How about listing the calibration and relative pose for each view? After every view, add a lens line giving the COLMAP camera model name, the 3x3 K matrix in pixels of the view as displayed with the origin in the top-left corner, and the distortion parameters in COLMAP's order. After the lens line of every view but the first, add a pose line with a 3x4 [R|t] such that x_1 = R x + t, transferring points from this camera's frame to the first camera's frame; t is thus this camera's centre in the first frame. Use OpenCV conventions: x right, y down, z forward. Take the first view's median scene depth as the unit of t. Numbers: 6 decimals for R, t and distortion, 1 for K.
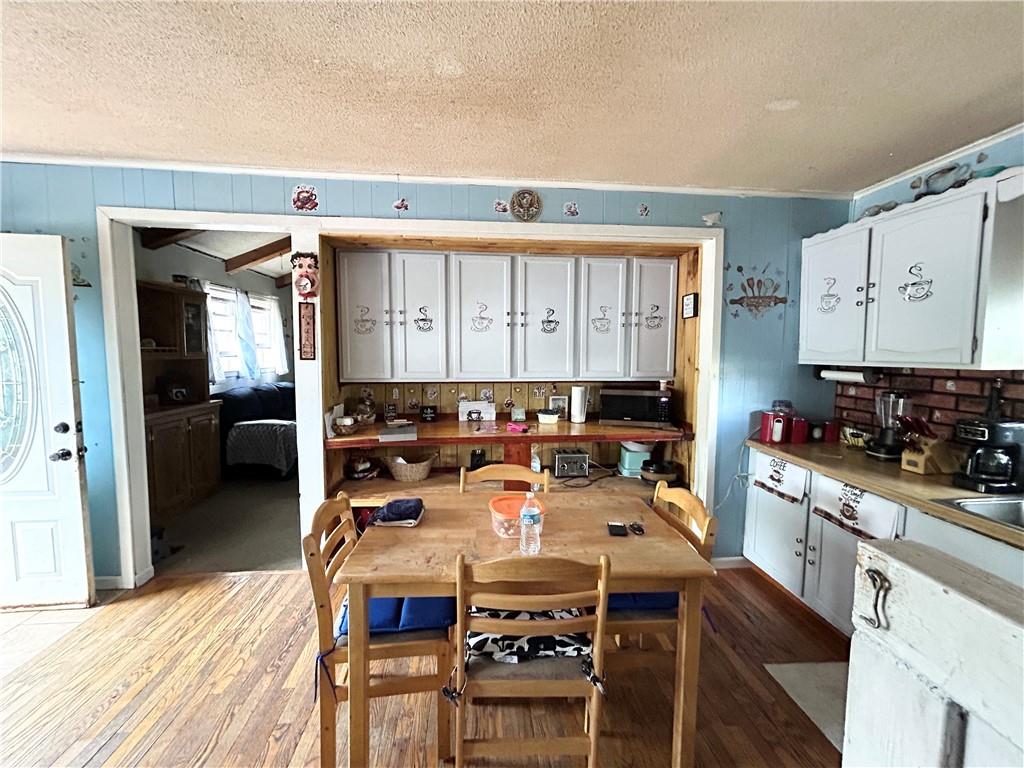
lens RADIAL K [[414.3, 0, 512.0], [0, 414.3, 384.0], [0, 0, 1]] dist [0.001392, -0.002666]
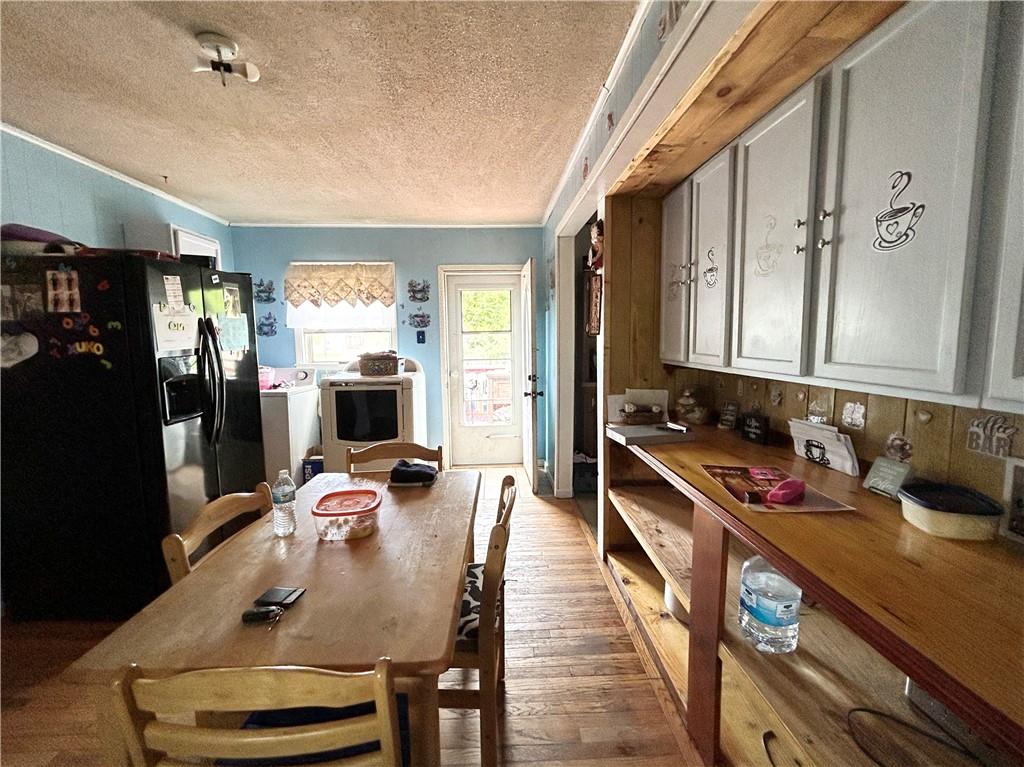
lens RADIAL K [[414.3, 0, 512.0], [0, 414.3, 383.5], [0, 0, 1]] dist [0.001392, -0.002666]
pose [[-0.034761, 0.108799, -0.993456, 0.456383], [-0.074670, 0.990995, 0.111142, -0.034696], [0.996602, 0.078044, -0.026324, 0.759898]]
